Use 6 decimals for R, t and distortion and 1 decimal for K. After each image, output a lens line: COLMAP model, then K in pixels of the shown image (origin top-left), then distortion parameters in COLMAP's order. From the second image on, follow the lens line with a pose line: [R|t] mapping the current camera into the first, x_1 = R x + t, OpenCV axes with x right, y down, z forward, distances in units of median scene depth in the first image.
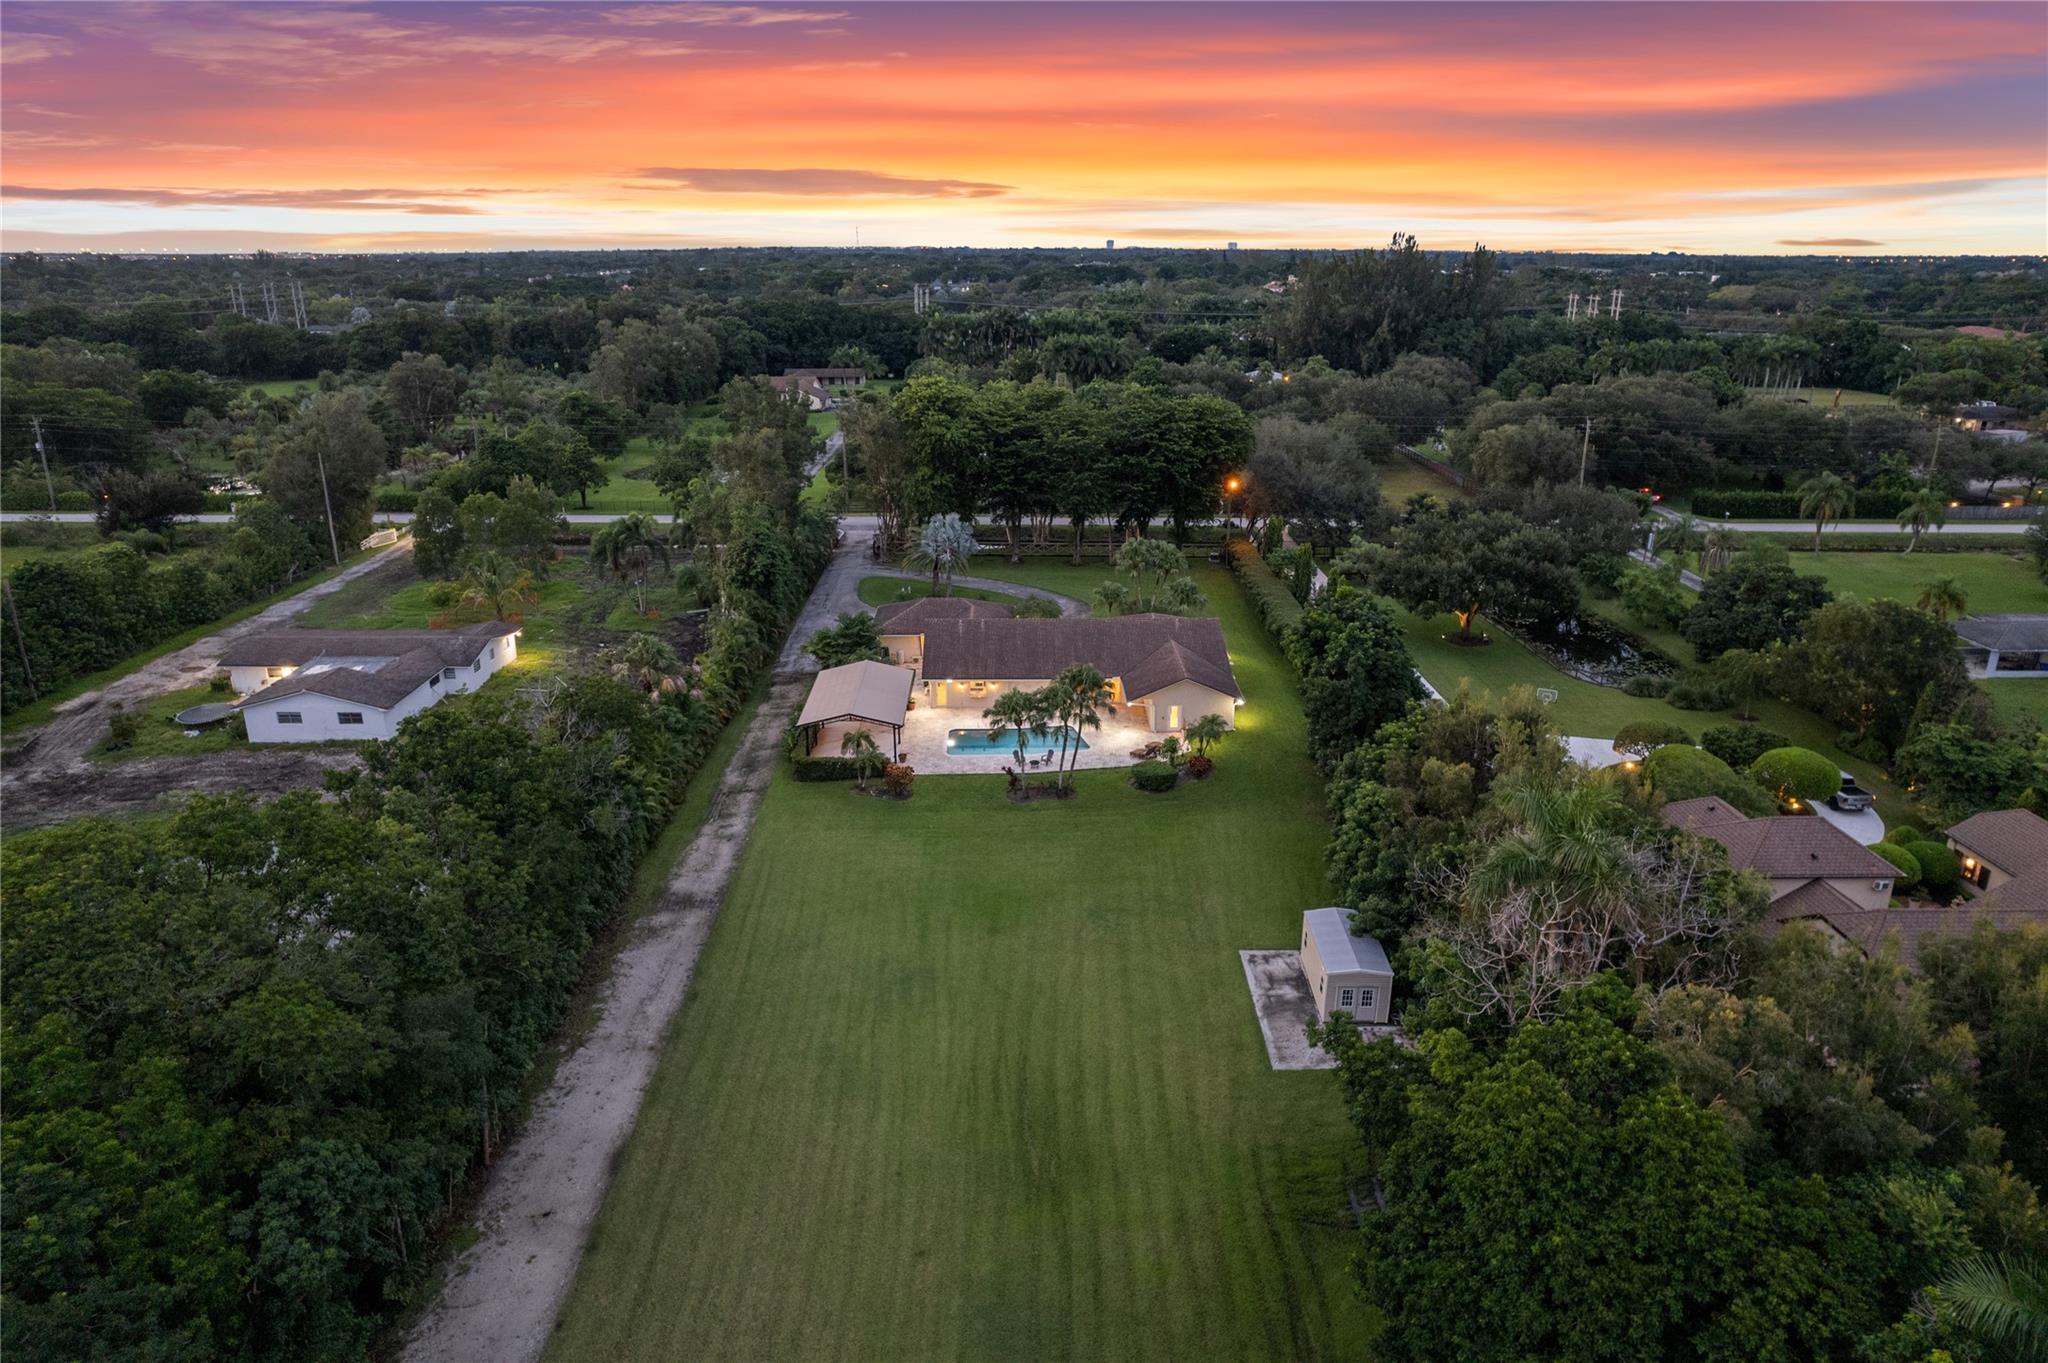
lens RADIAL K [[1313.4, 0, 1025.6], [0, 1313.4, 687.1], [0, 0, 1]] dist [-0.064715, 0.032380]
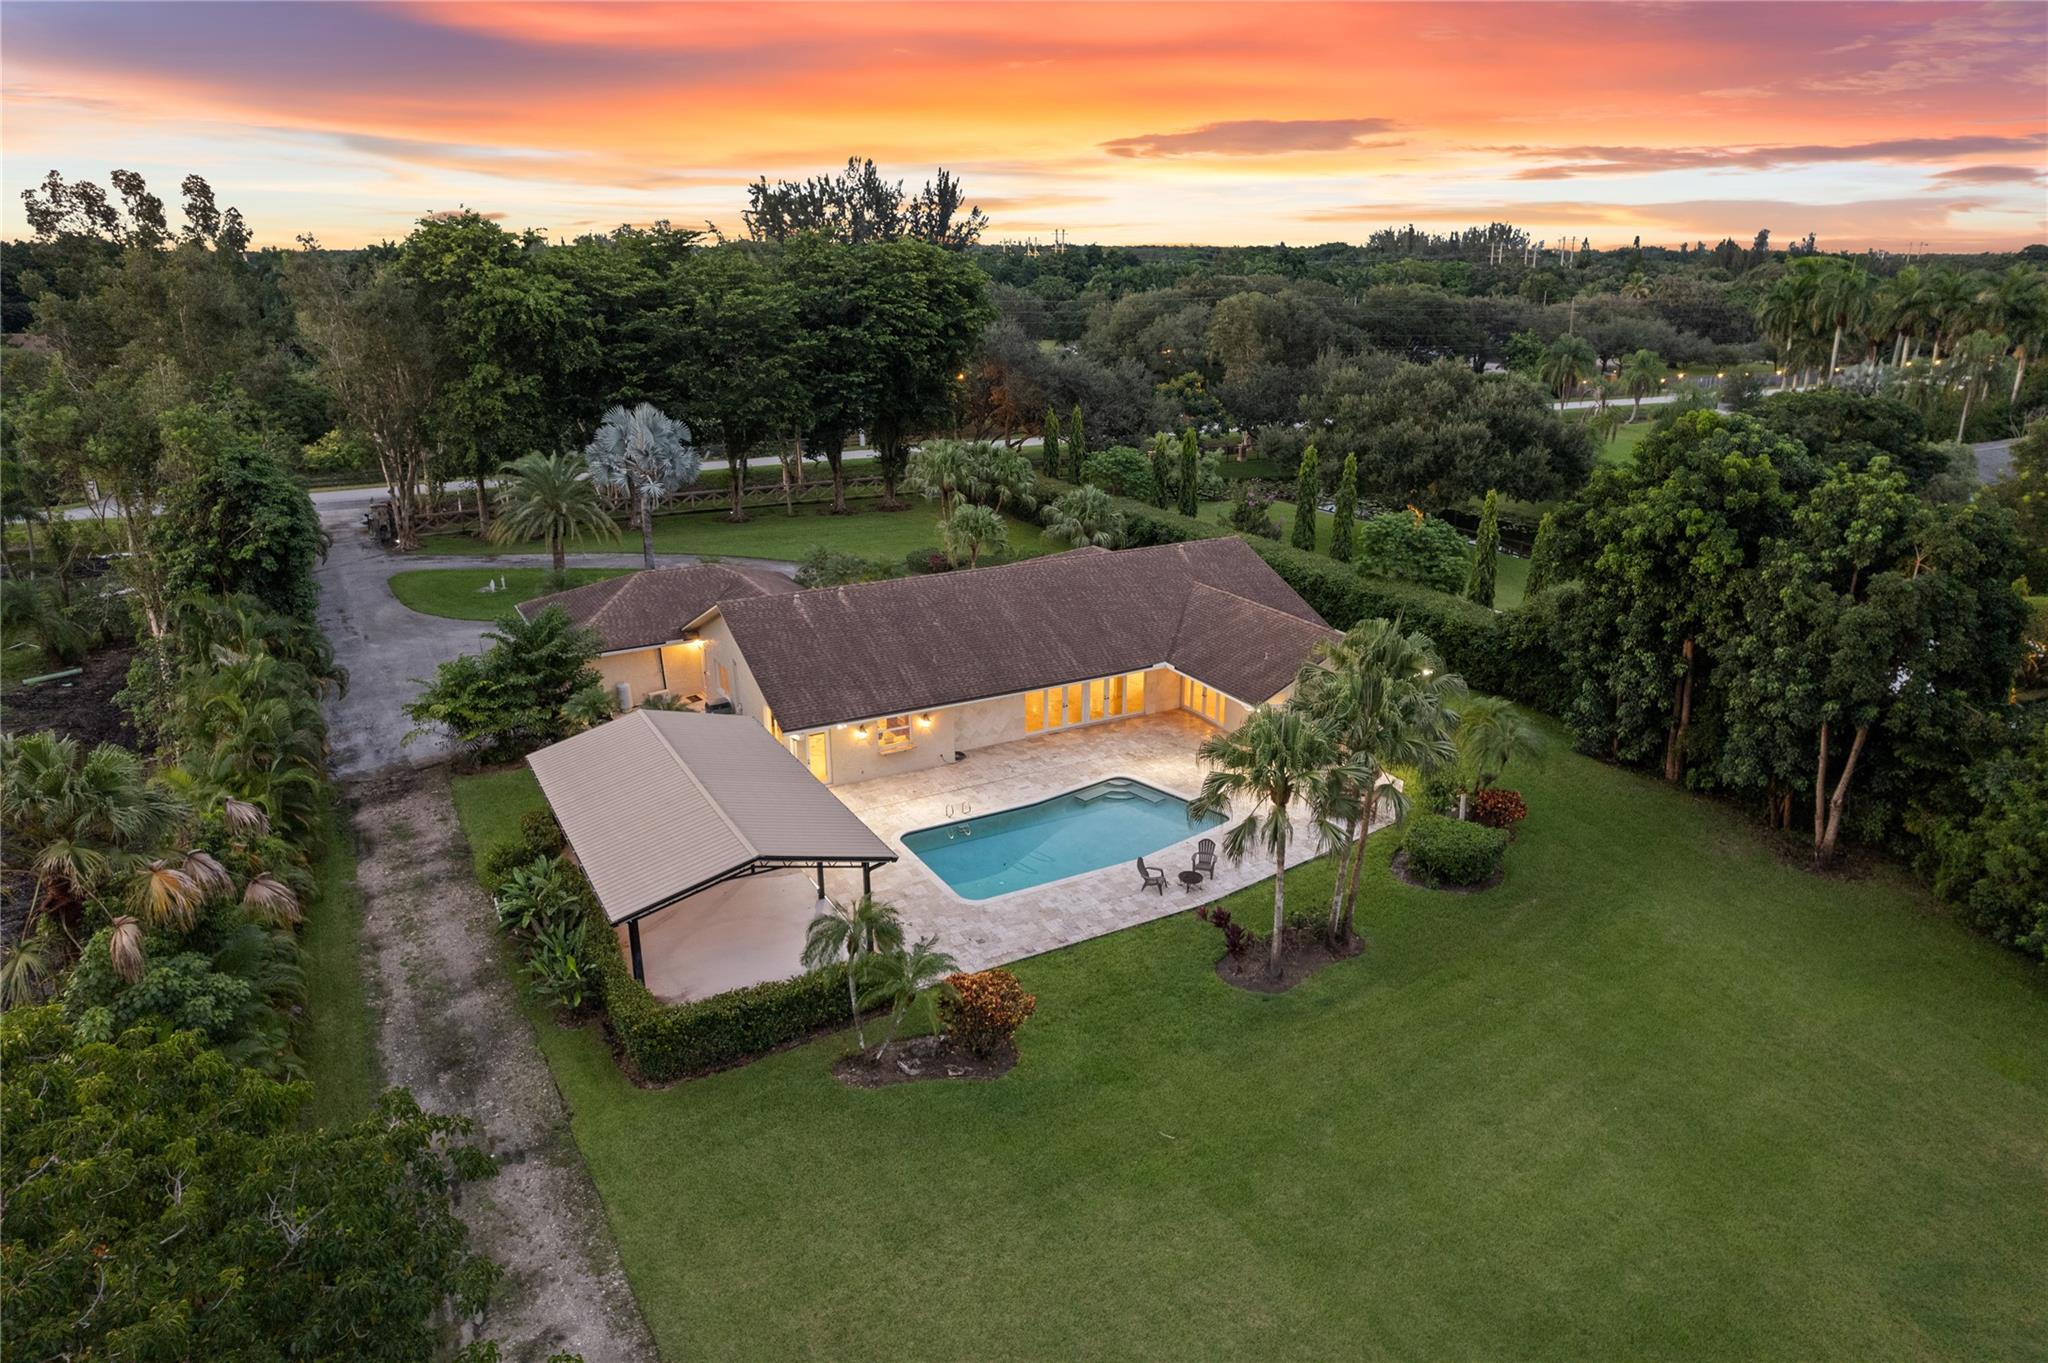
lens RADIAL K [[1313.4, 0, 1033.8], [0, 1313.4, 690.5], [0, 0, 1]] dist [-0.064715, 0.032380]
pose [[0.880487, -0.151957, 0.449057, -0.152552], [0.151010, 0.987795, 0.038169, -0.018369], [-0.449376, 0.034205, 0.892687, 0.446462]]
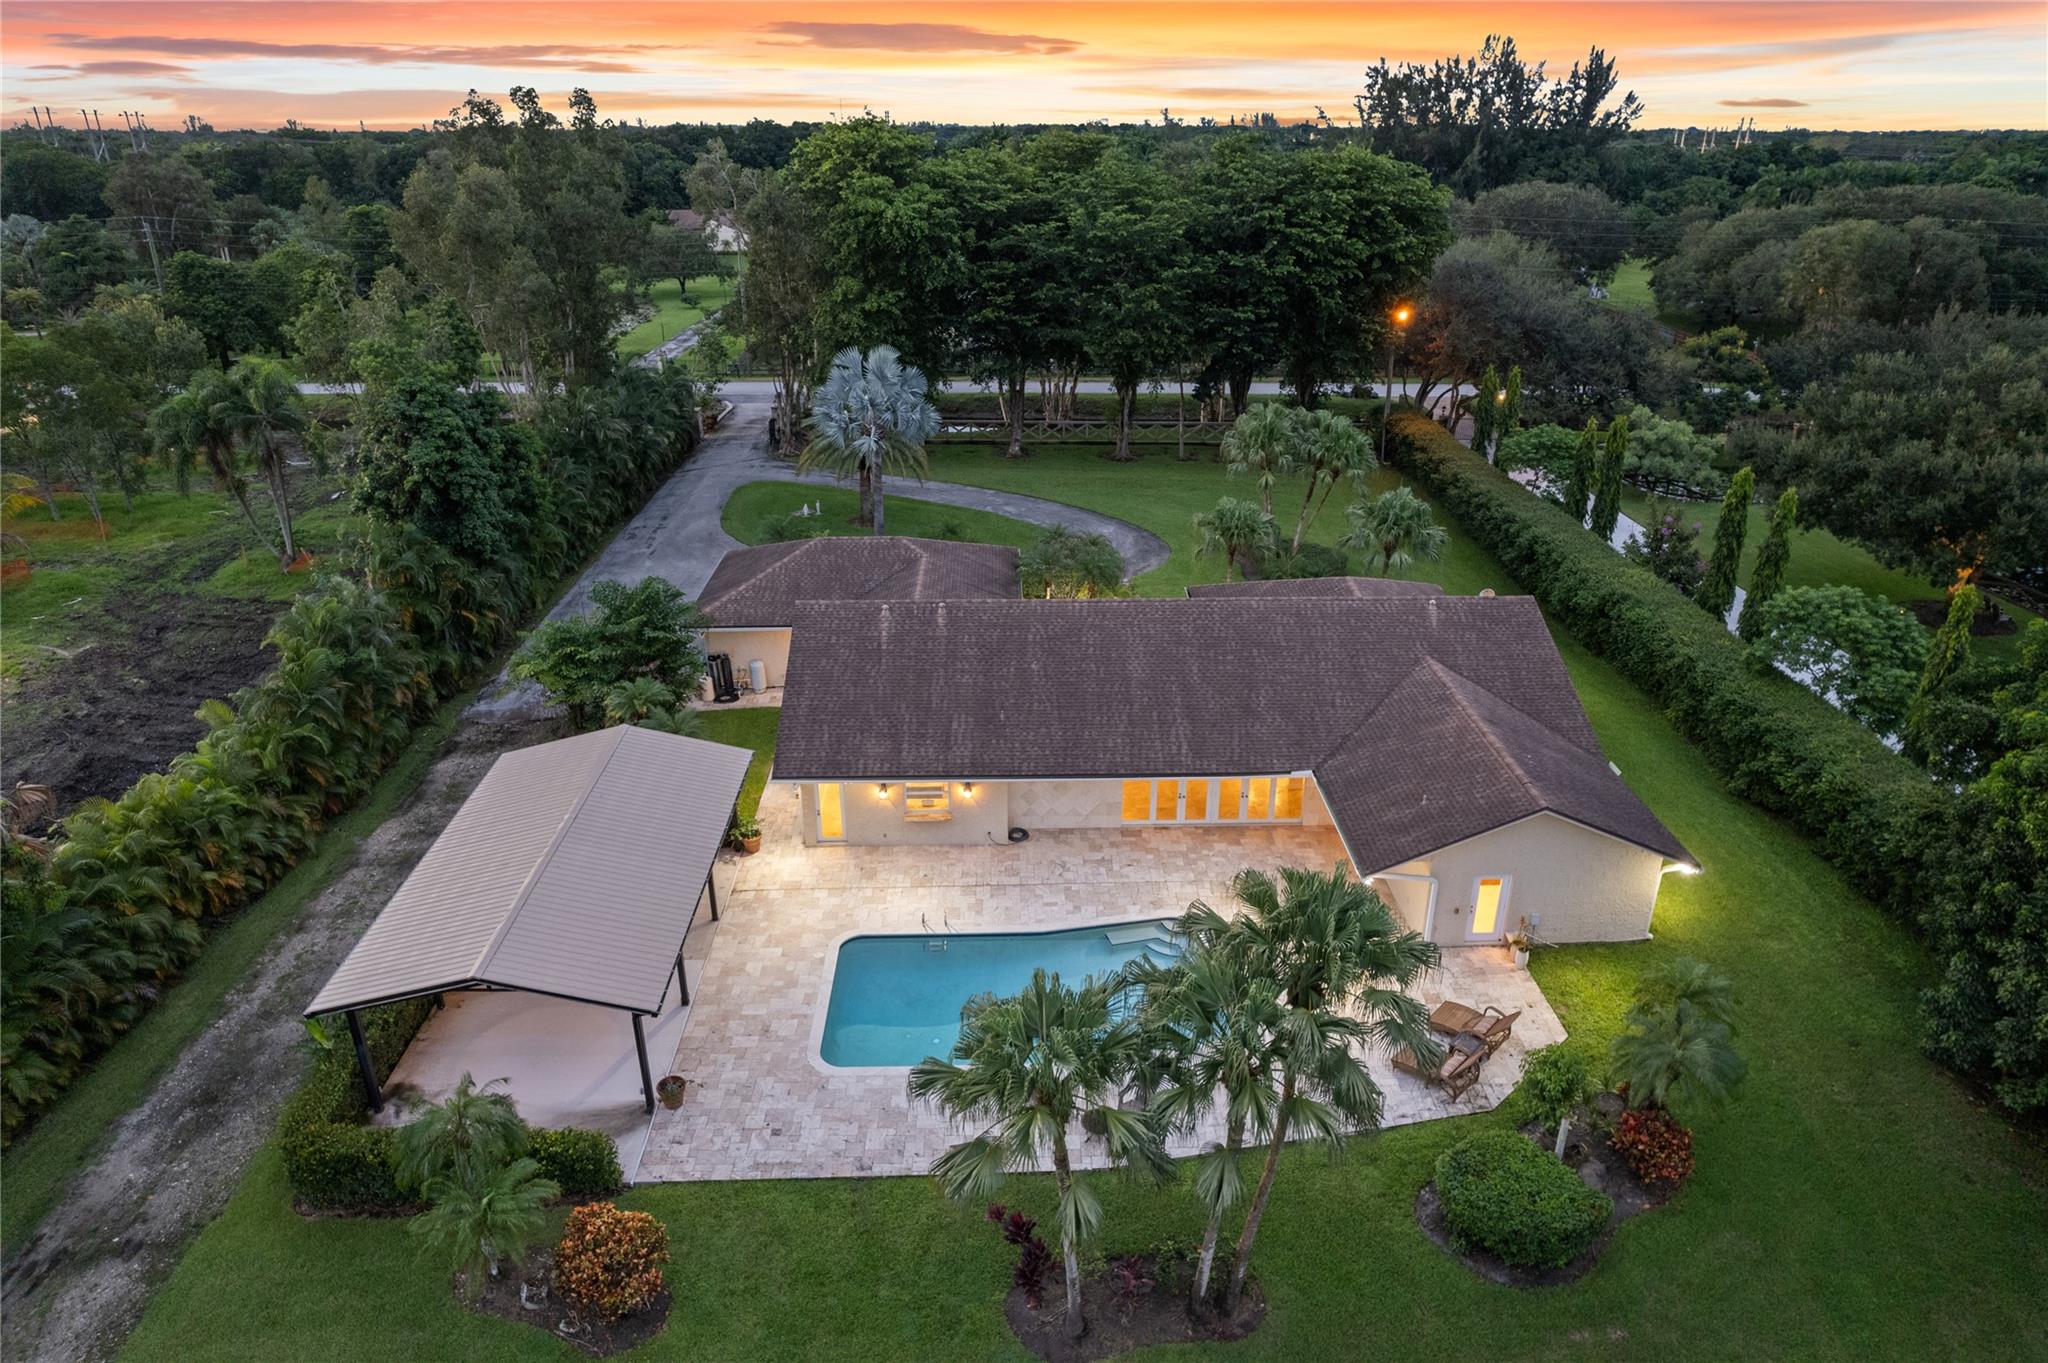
lens RADIAL K [[1313.4, 0, 1028.9], [0, 1313.4, 691.3], [0, 0, 1]] dist [-0.064715, 0.032380]
pose [[0.999969, -0.003329, 0.007077, -0.007506], [0.002723, 0.996459, 0.084040, -0.047184], [-0.007332, -0.084018, 0.996437, 0.492523]]
